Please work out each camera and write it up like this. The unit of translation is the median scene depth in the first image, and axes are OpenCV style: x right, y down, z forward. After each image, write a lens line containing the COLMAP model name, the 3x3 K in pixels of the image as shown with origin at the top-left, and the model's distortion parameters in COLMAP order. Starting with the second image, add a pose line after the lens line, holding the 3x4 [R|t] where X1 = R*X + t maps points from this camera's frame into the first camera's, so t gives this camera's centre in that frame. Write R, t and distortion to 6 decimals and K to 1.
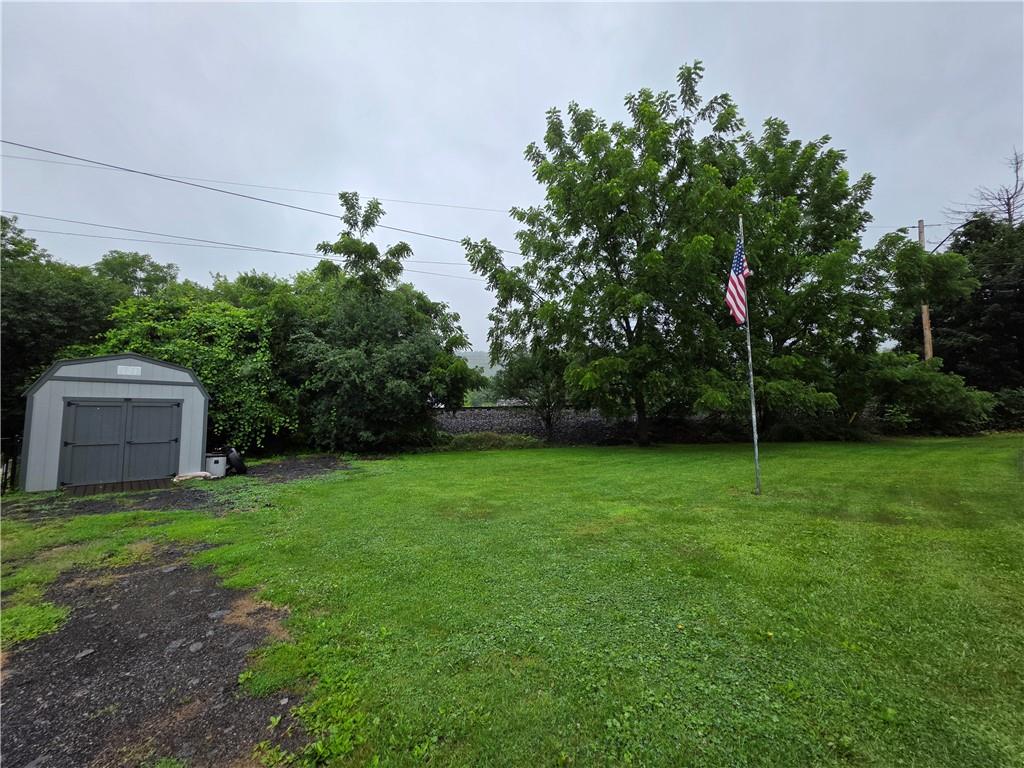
lens RADIAL K [[415.2, 0, 515.0], [0, 415.2, 380.1], [0, 0, 1]] dist [0.001474, 0.000167]
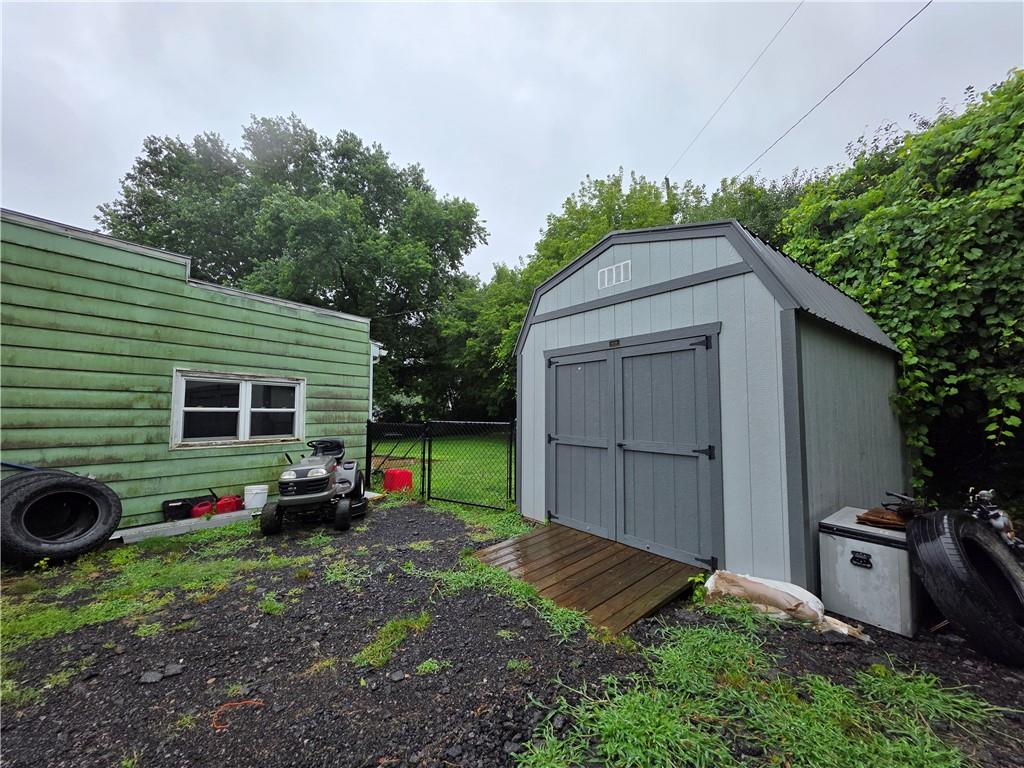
lens RADIAL K [[402.7, 0, 512.0], [0, 402.7, 384.0], [0, 0, 1]] dist [0.001814, 0.000174]
pose [[-0.105933, -0.052163, -0.993004, -0.521851], [0.086824, 0.994324, -0.061495, 0.103598], [0.990576, -0.092731, -0.100802, 0.934929]]
